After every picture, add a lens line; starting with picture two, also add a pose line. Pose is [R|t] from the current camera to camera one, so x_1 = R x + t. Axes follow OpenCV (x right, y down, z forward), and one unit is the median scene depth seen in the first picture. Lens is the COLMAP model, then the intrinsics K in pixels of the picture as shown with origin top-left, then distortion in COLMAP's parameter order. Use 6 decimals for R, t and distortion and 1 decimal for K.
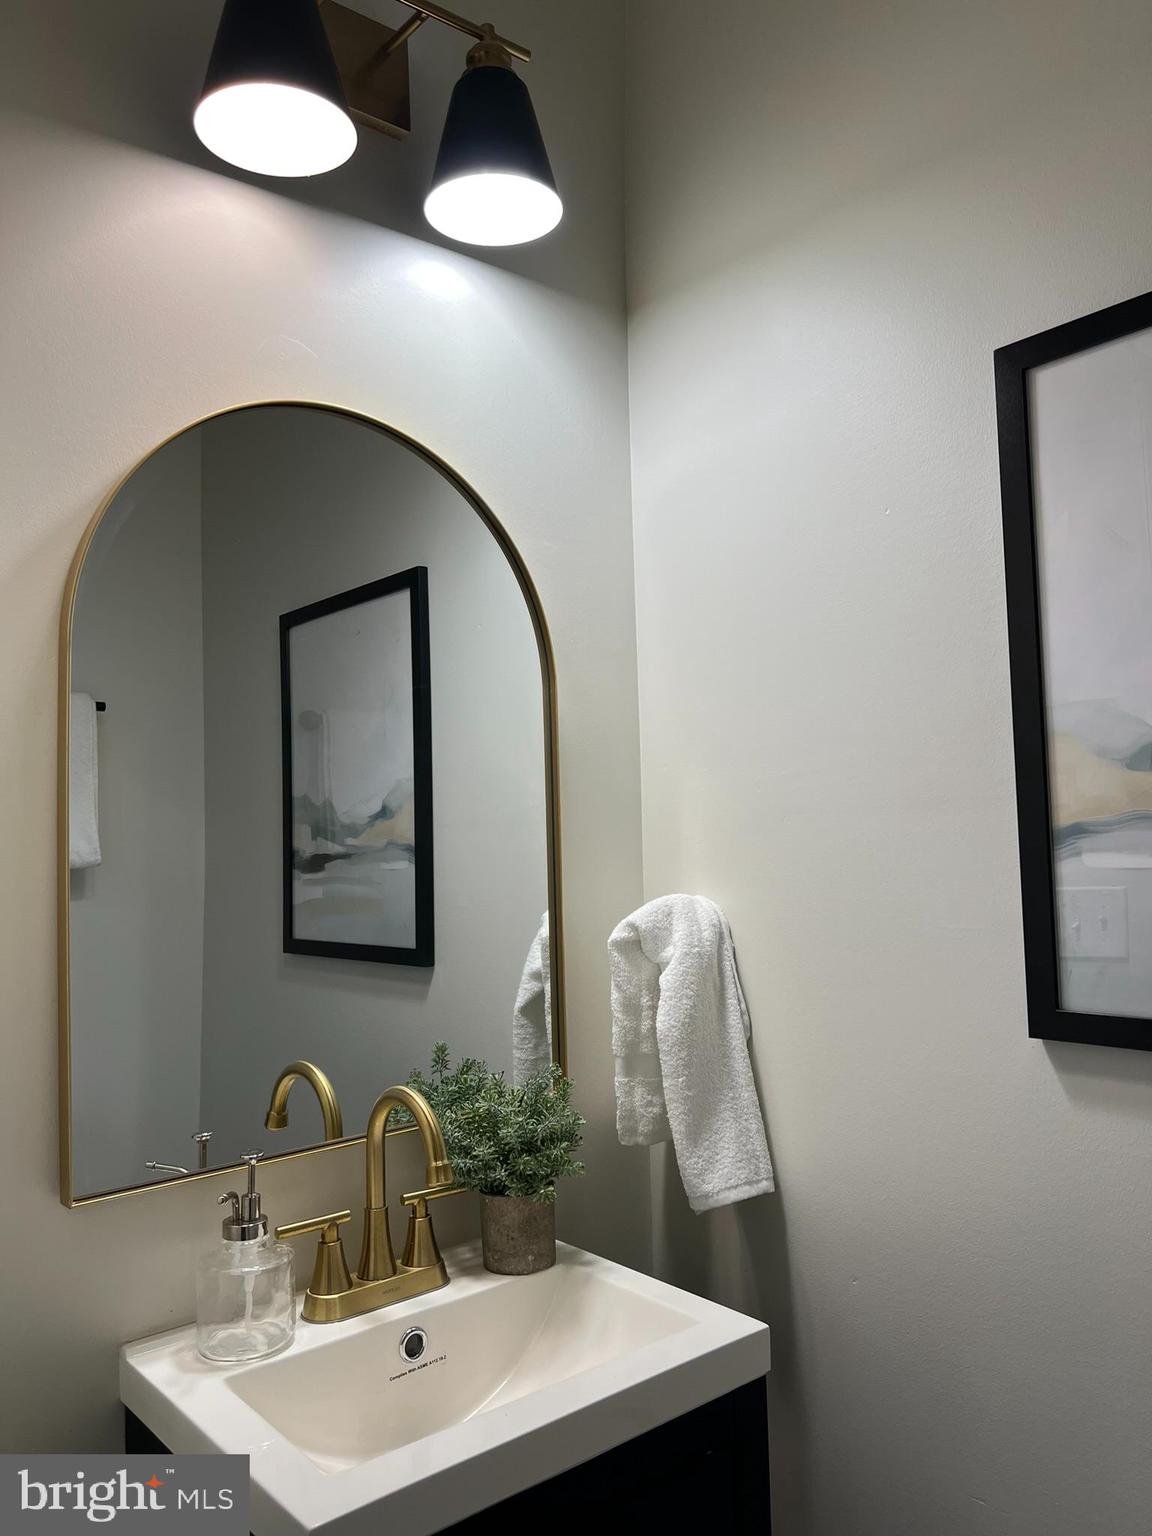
lens RADIAL K [[1149.3, 0, 581.9], [0, 1149.3, 776.1], [0, 0, 1]] dist [0.077117, -0.110197]
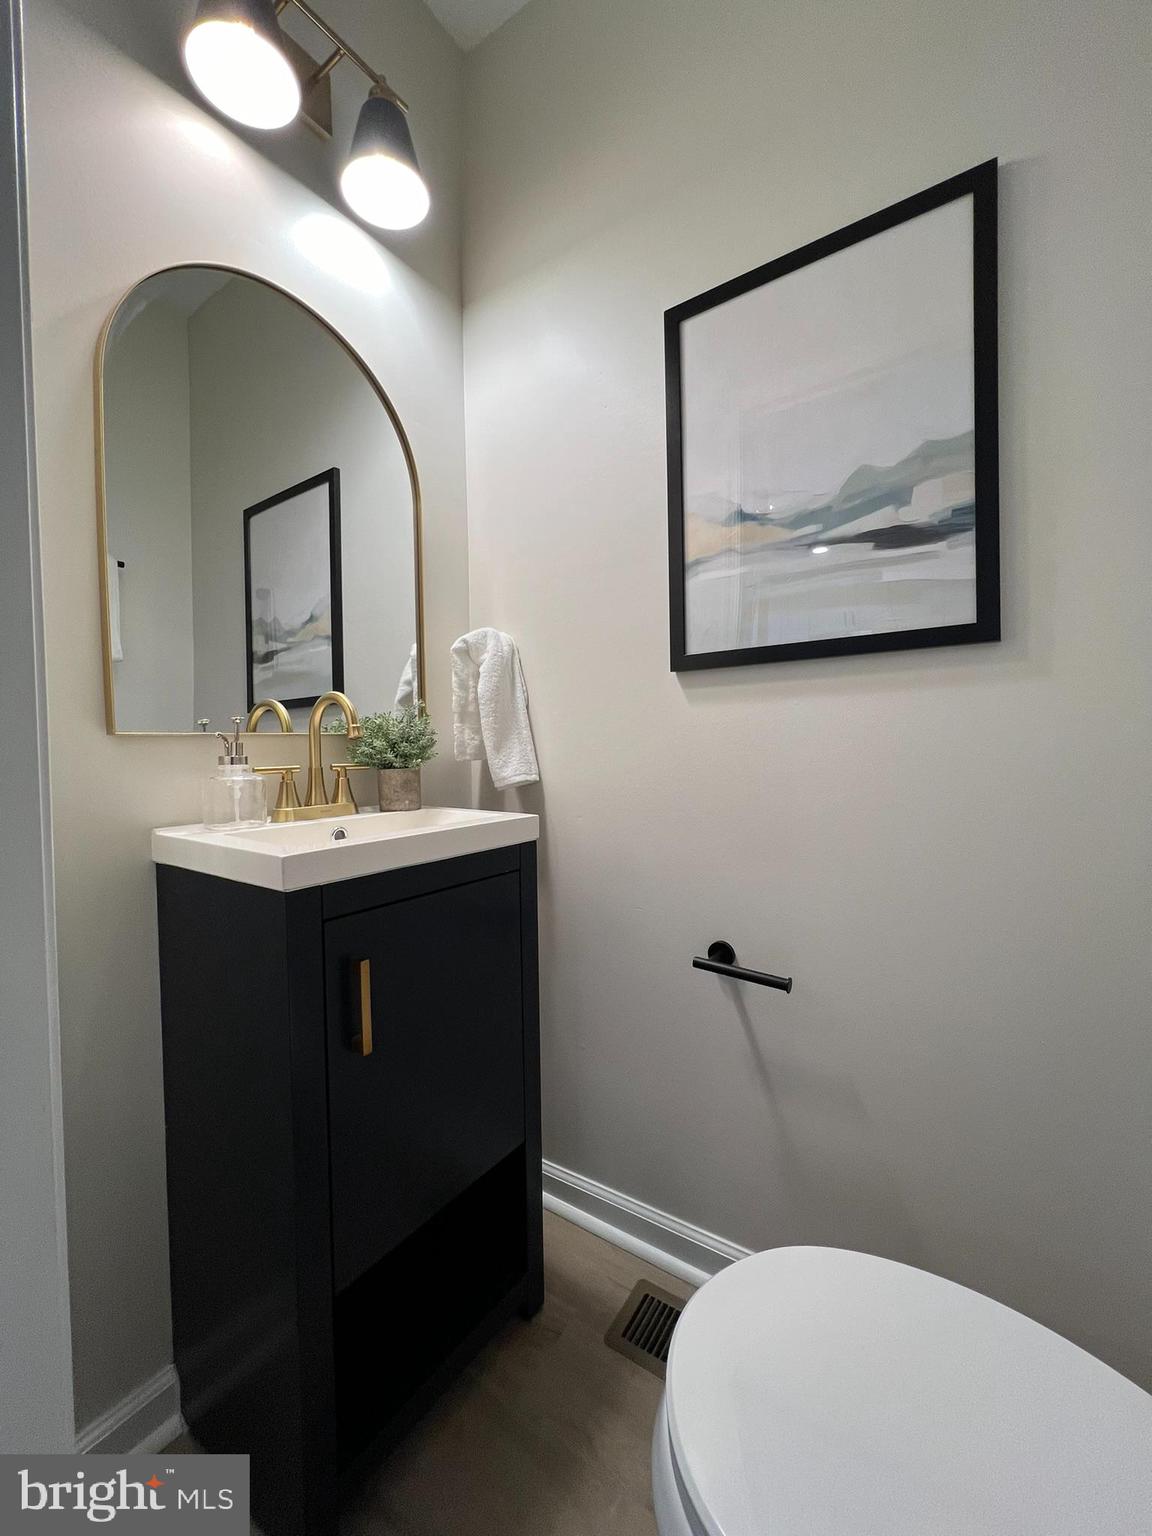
lens RADIAL K [[616.9, 0, 584.2], [0, 616.9, 765.1], [0, 0, 1]] dist [-0.001358, -0.000292]
pose [[0.966941, 0.004885, 0.254954, -0.020209], [-0.023924, 0.997144, 0.071631, 0.251487], [-0.253876, -0.075362, 0.964296, 0.006554]]
